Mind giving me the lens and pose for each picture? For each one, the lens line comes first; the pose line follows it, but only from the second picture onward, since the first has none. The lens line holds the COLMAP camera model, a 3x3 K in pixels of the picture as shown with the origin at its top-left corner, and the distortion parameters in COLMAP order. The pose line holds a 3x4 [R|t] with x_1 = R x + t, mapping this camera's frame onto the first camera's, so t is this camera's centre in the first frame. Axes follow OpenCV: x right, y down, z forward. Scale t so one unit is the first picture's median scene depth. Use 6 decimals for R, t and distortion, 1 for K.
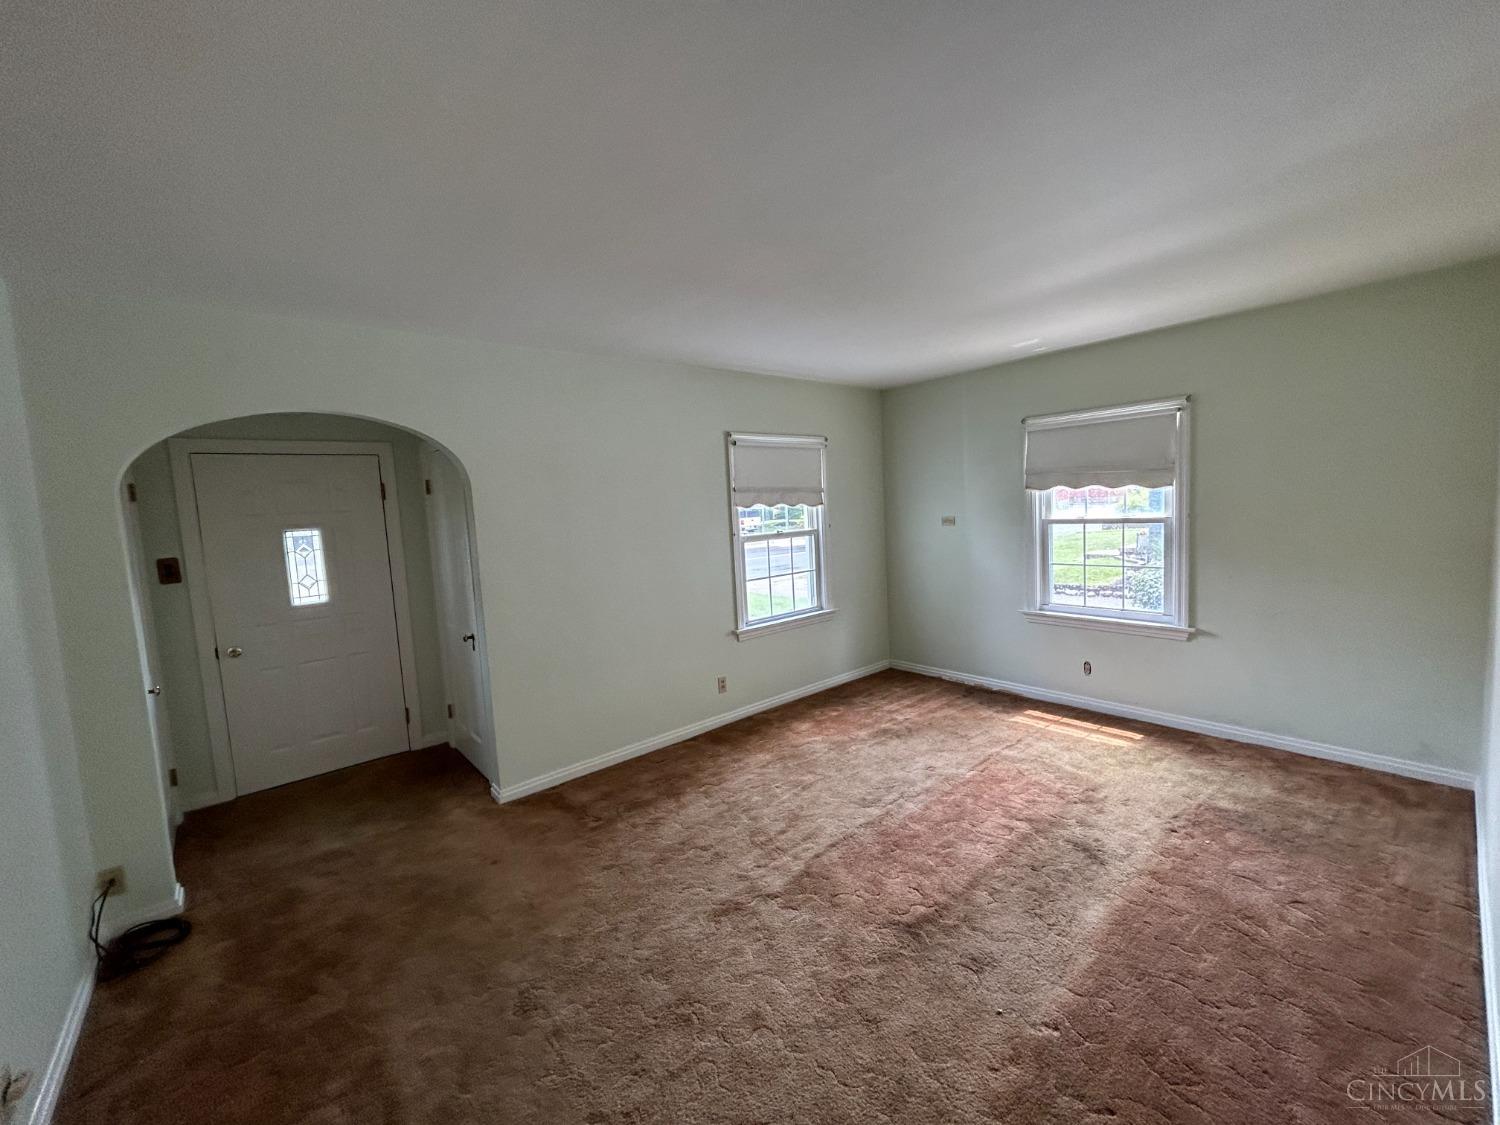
lens RADIAL K [[604.0, 0, 744.7], [0, 604.0, 560.9], [0, 0, 1]] dist [0.000463, 0.000661]
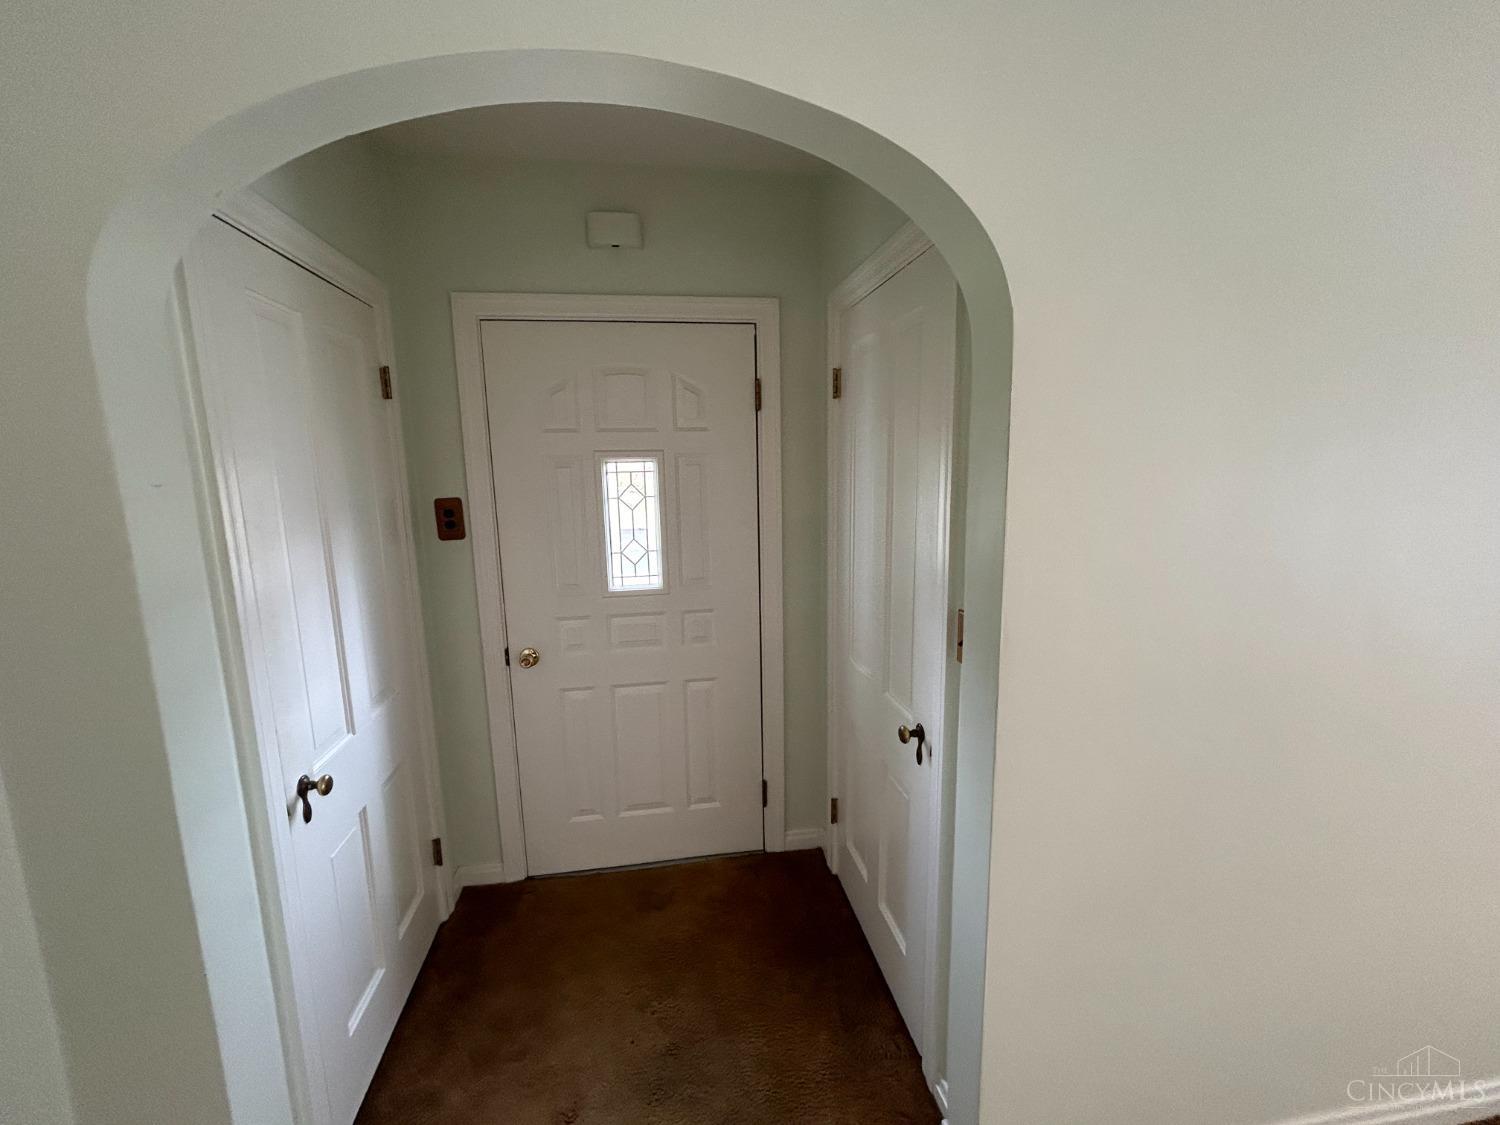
lens RADIAL K [[604.0, 0, 747.5], [0, 604.0, 561.3], [0, 0, 1]] dist [0.000463, 0.000661]
pose [[0.854781, 0.116456, -0.505754, -0.336991], [-0.074386, 0.991929, 0.102683, -0.022999], [0.513631, -0.050151, 0.856545, 0.559246]]
